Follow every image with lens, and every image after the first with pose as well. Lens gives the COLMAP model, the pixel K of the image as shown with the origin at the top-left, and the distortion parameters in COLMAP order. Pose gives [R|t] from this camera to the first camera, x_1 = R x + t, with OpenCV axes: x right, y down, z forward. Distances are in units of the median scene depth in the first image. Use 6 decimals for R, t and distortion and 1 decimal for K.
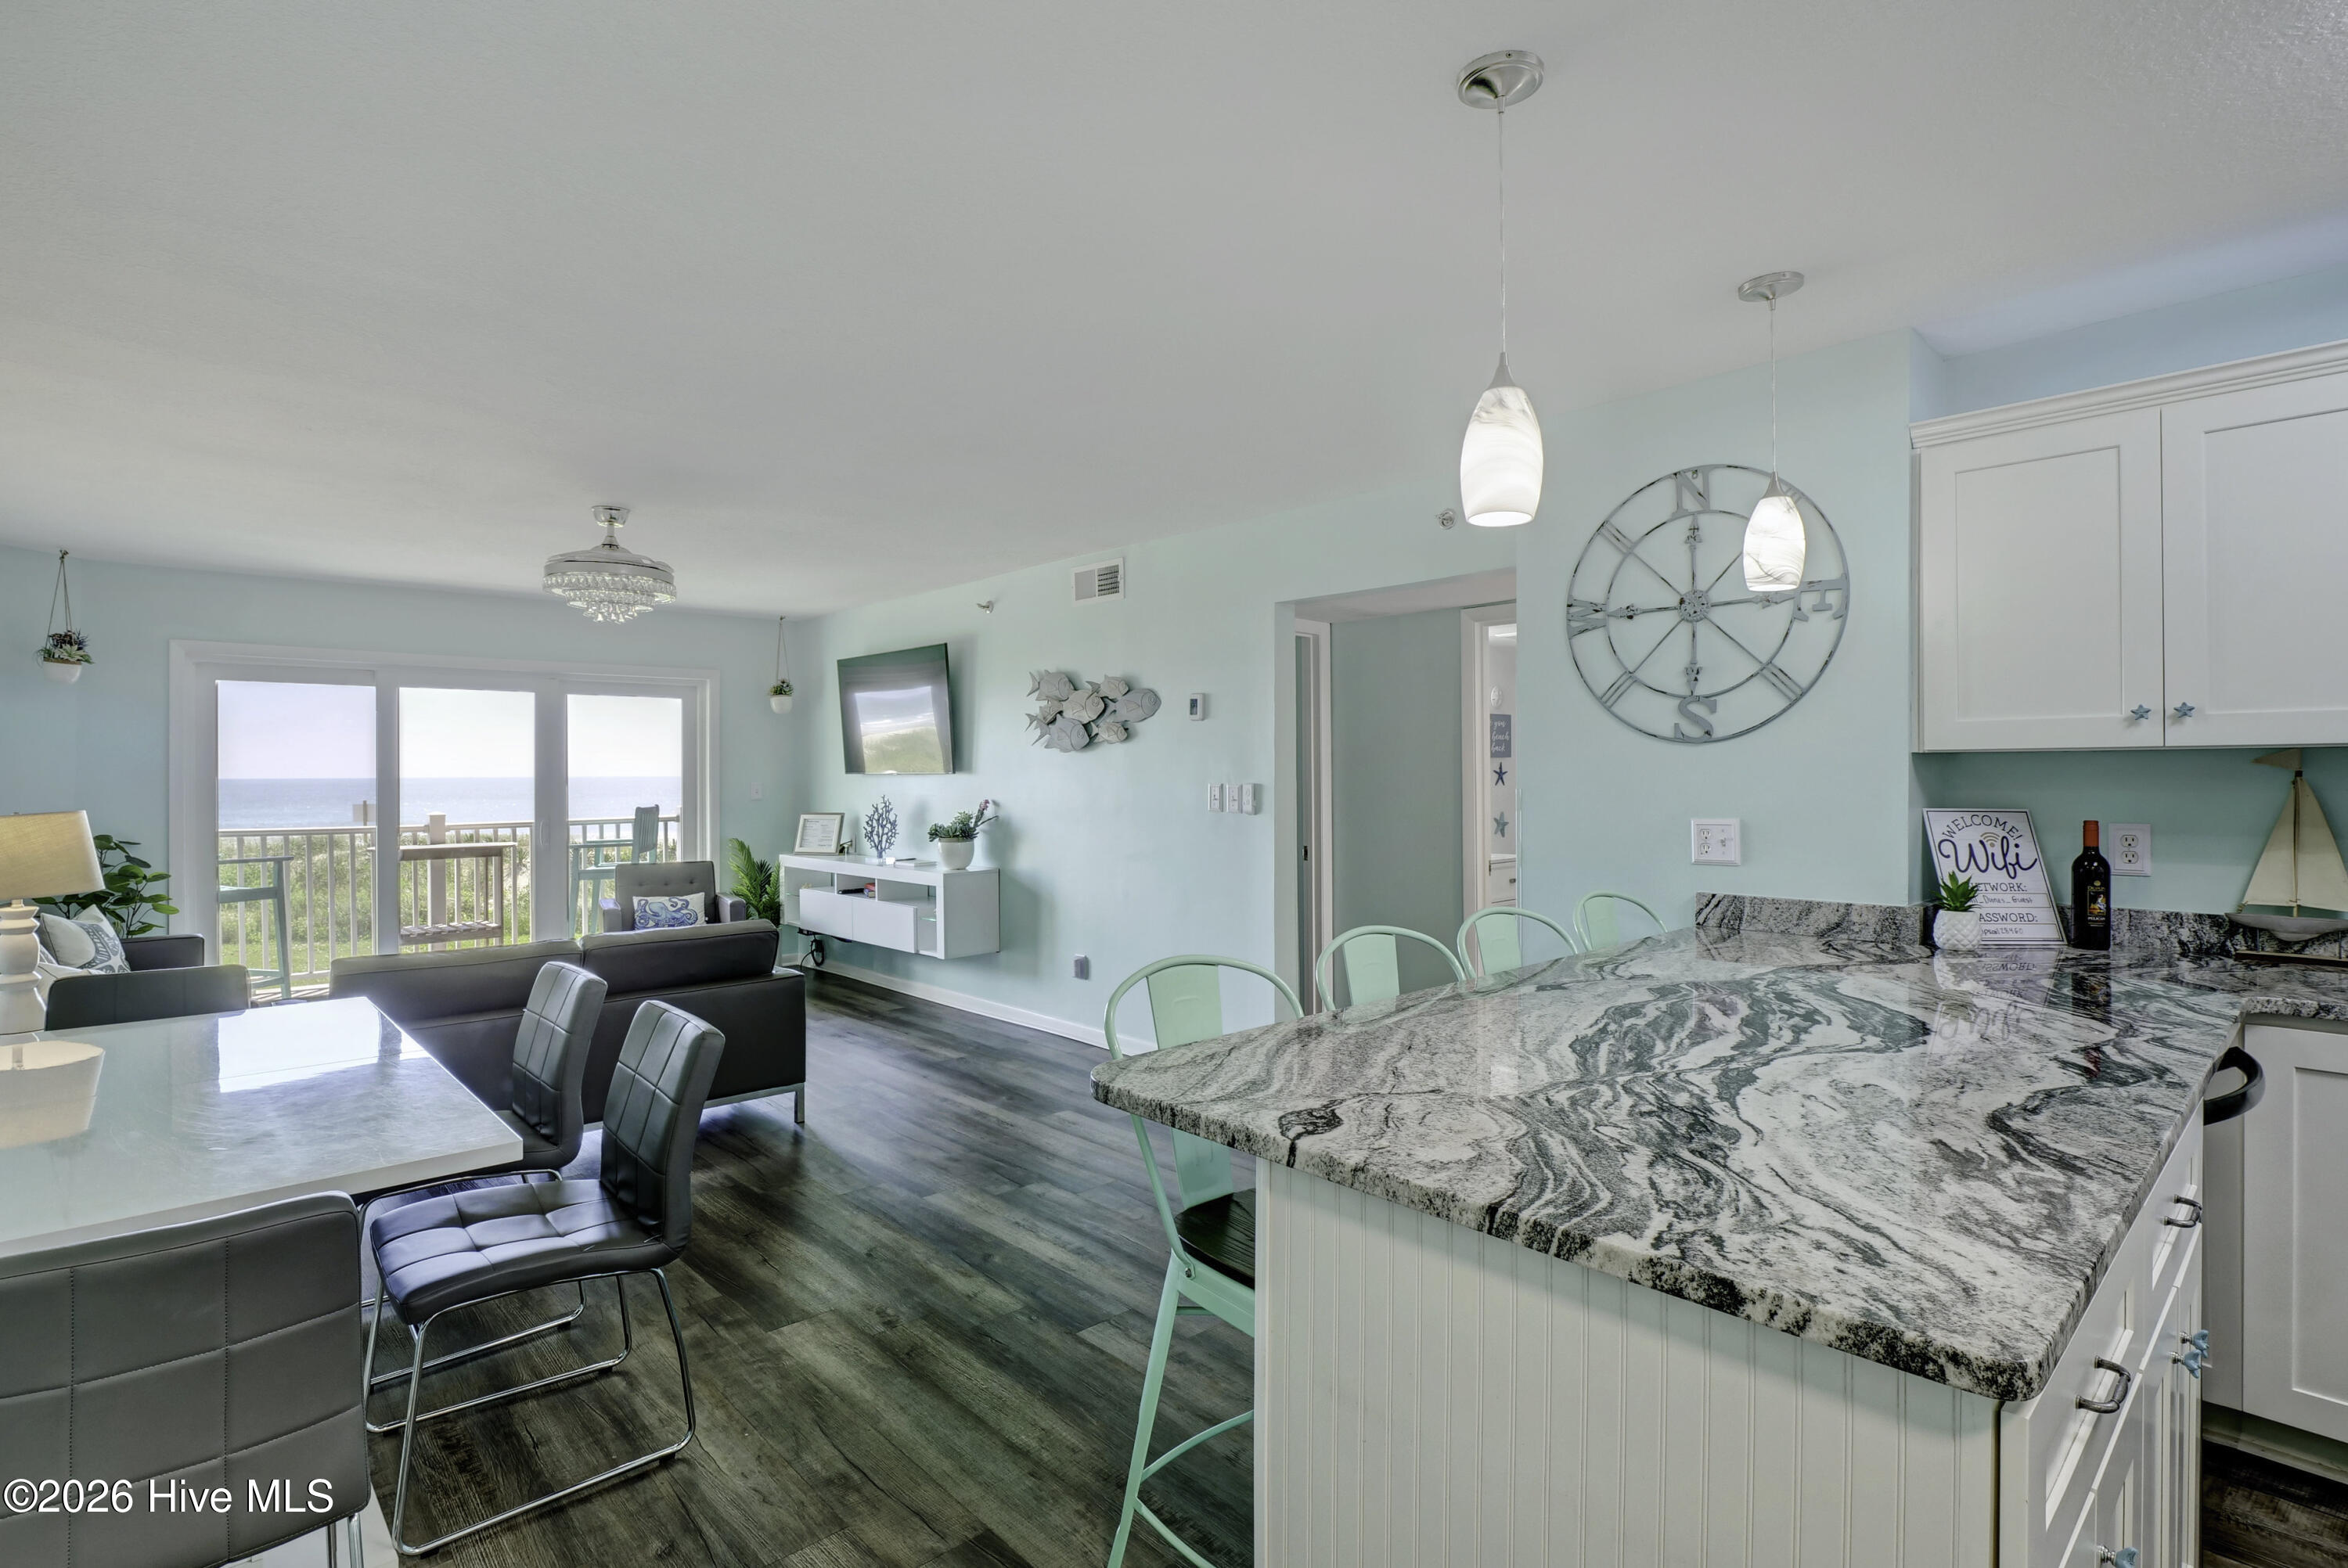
lens RADIAL K [[1139.6, 0, 1164.9], [0, 1139.6, 774.8], [0, 0, 1]] dist [-0.011223, -0.002287]
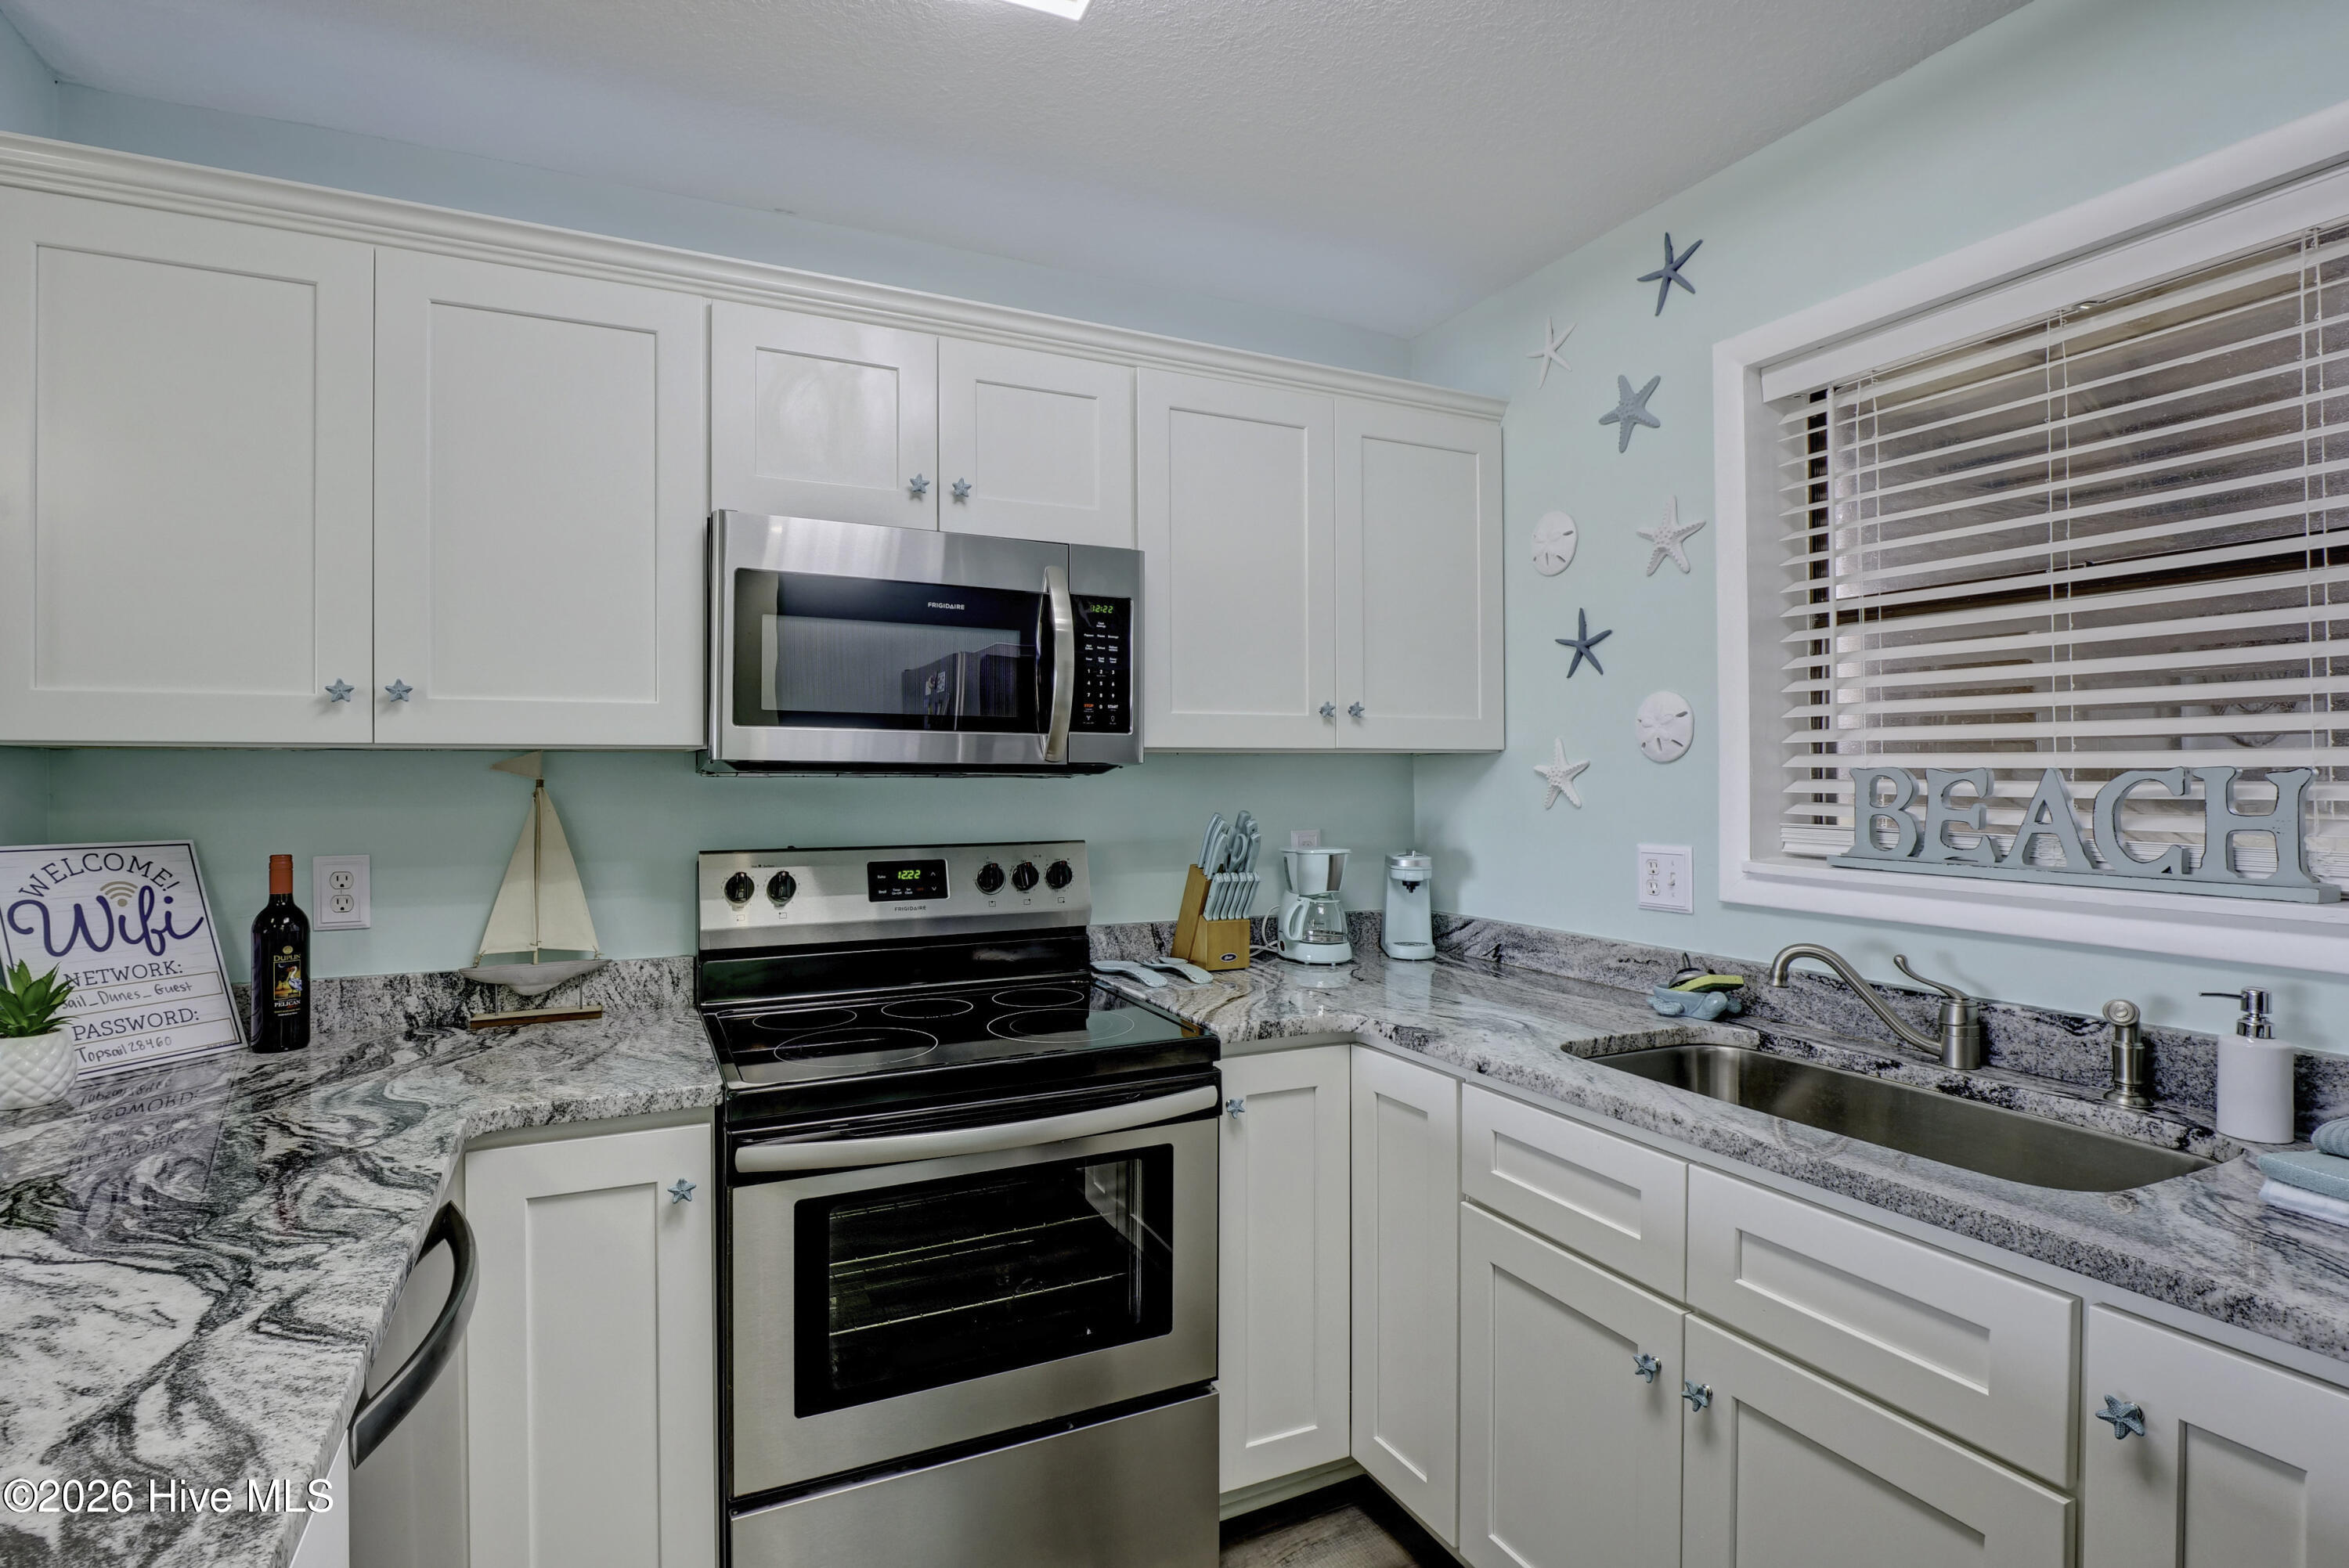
lens RADIAL K [[1140.2, 0, 1165.4], [0, 1140.2, 774.8], [0, 0, 1]] dist [-0.011223, -0.002287]
pose [[0.295556, 0.005153, 0.955312, 0.330382], [0.001123, 0.999983, -0.005742, -0.001656], [-0.955325, 0.002770, 0.295545, 0.301865]]
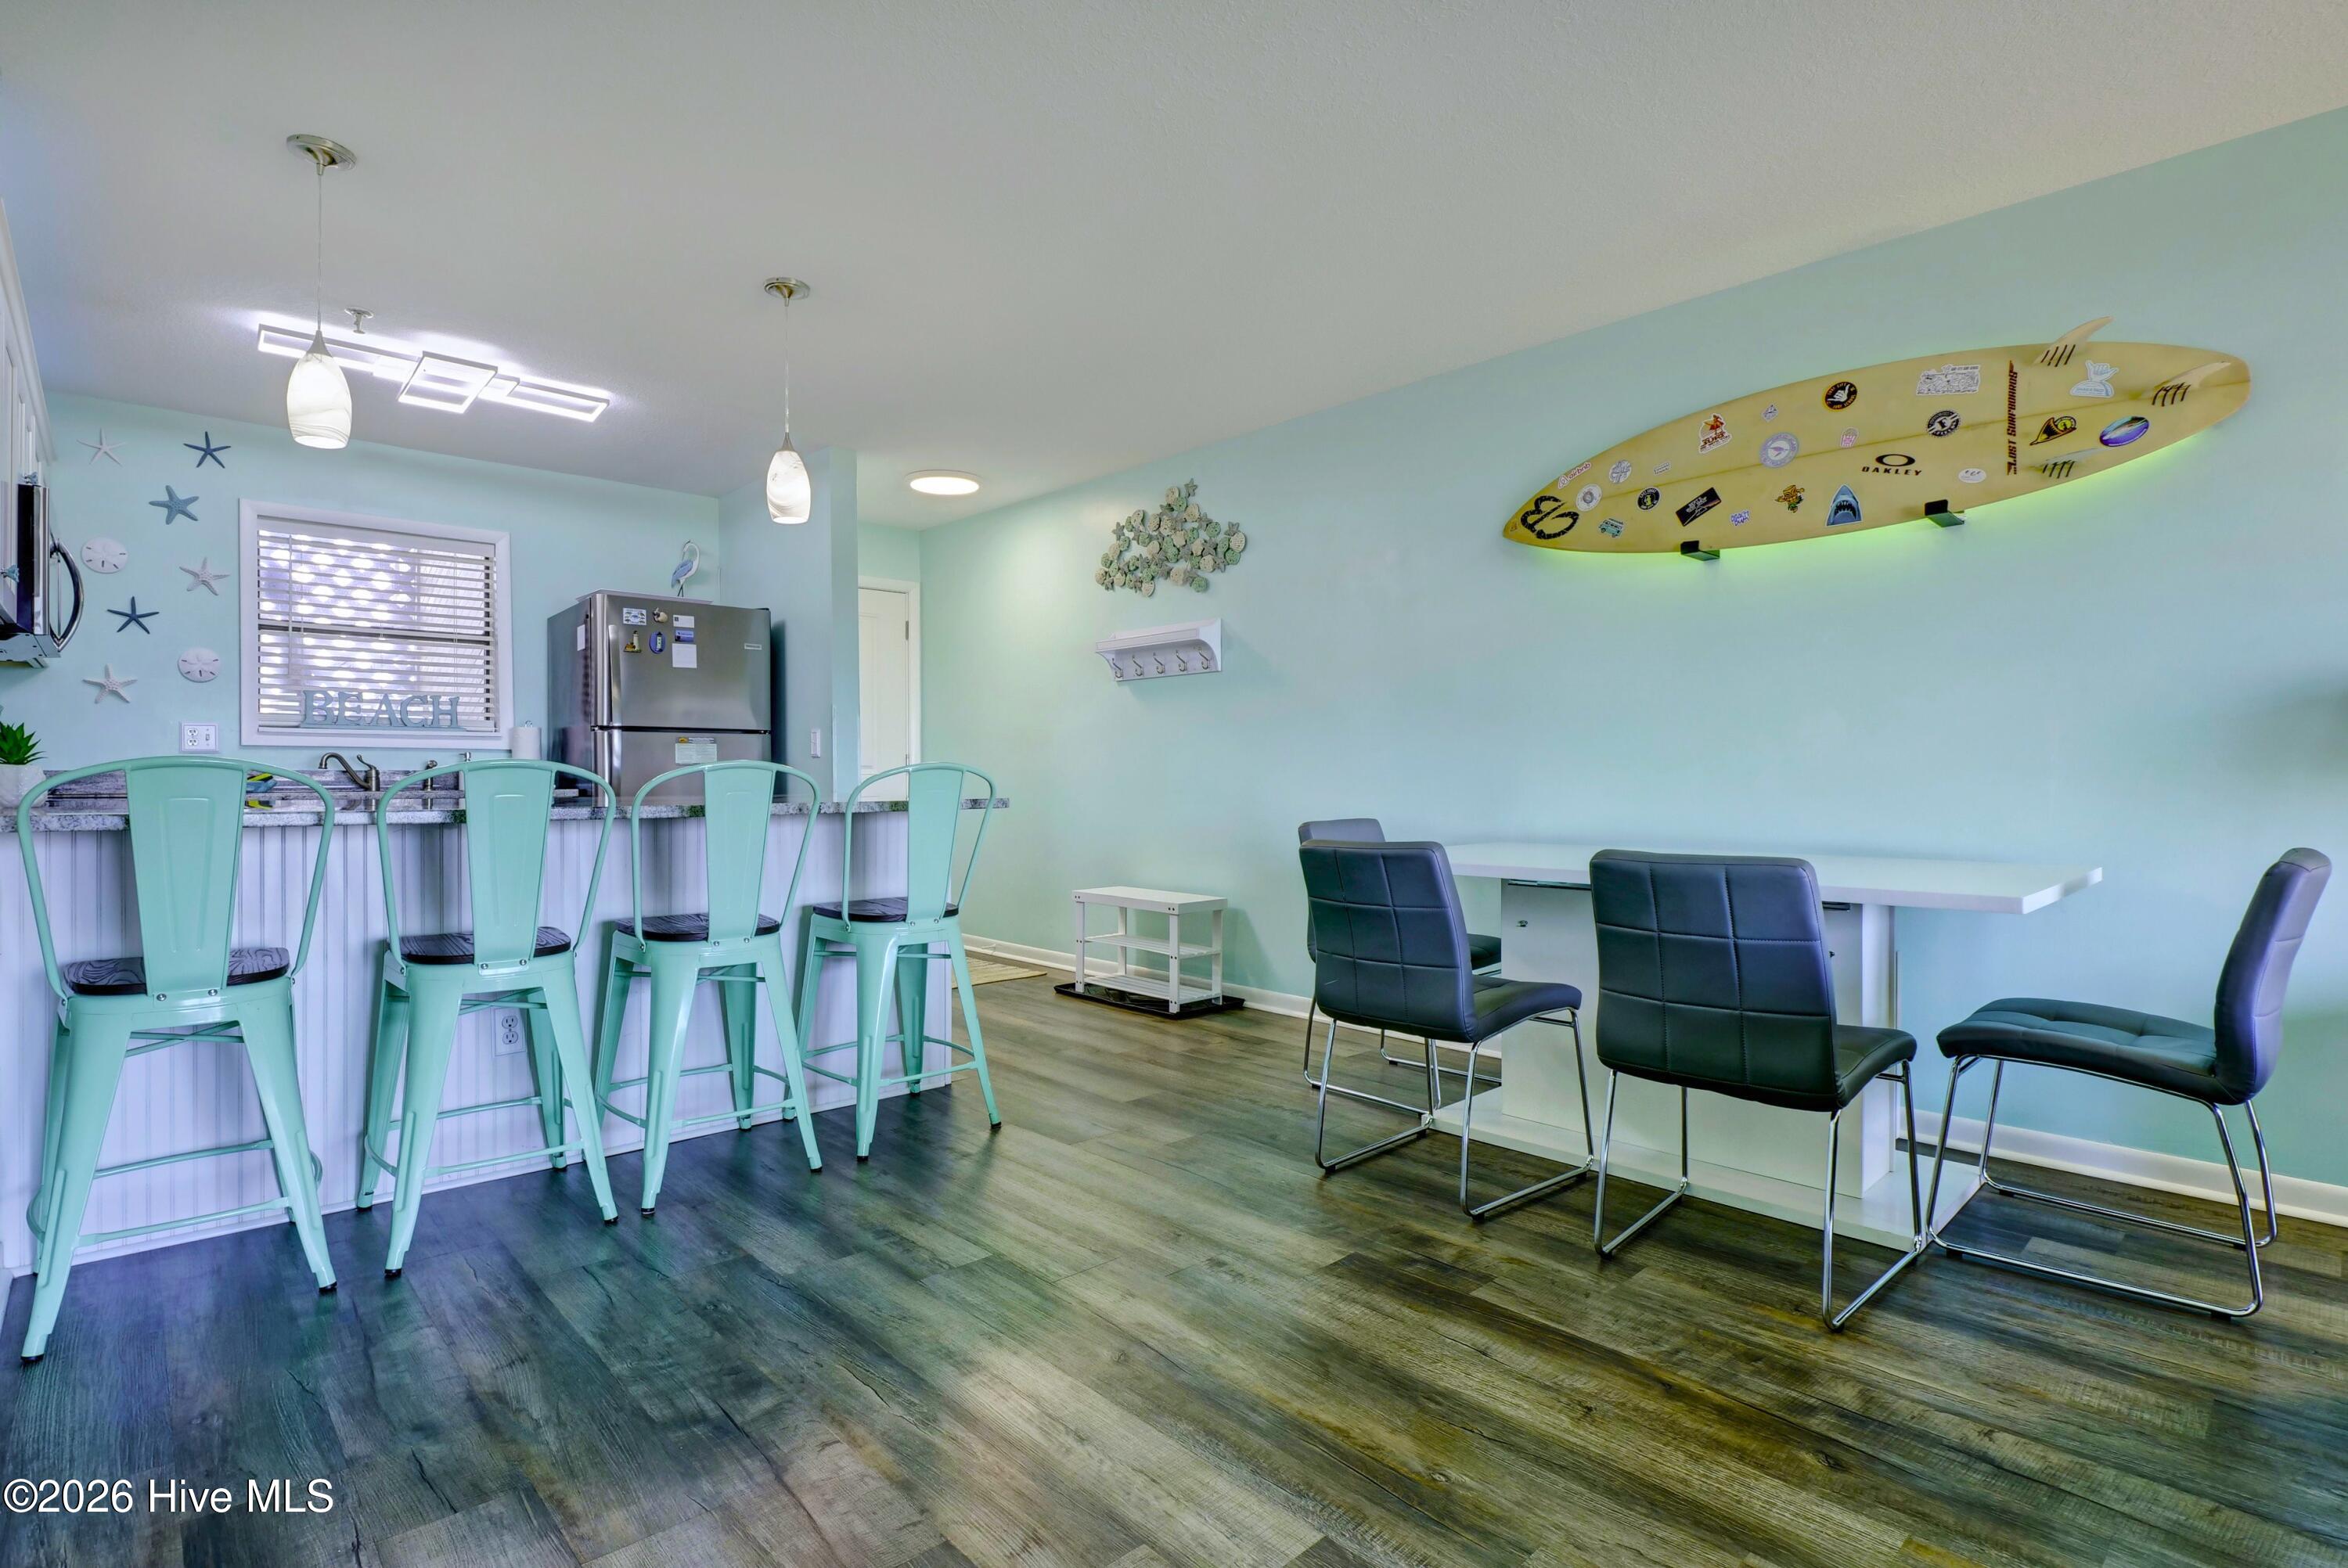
lens RADIAL K [[1139.6, 0, 1164.9], [0, 1139.6, 774.8], [0, 0, 1]] dist [-0.011223, -0.002287]
pose [[-0.999970, 0.006553, -0.004248, -0.206680], [0.006558, 0.999978, -0.001119, 0.131206], [0.004241, -0.001147, -0.999990, 1.844700]]
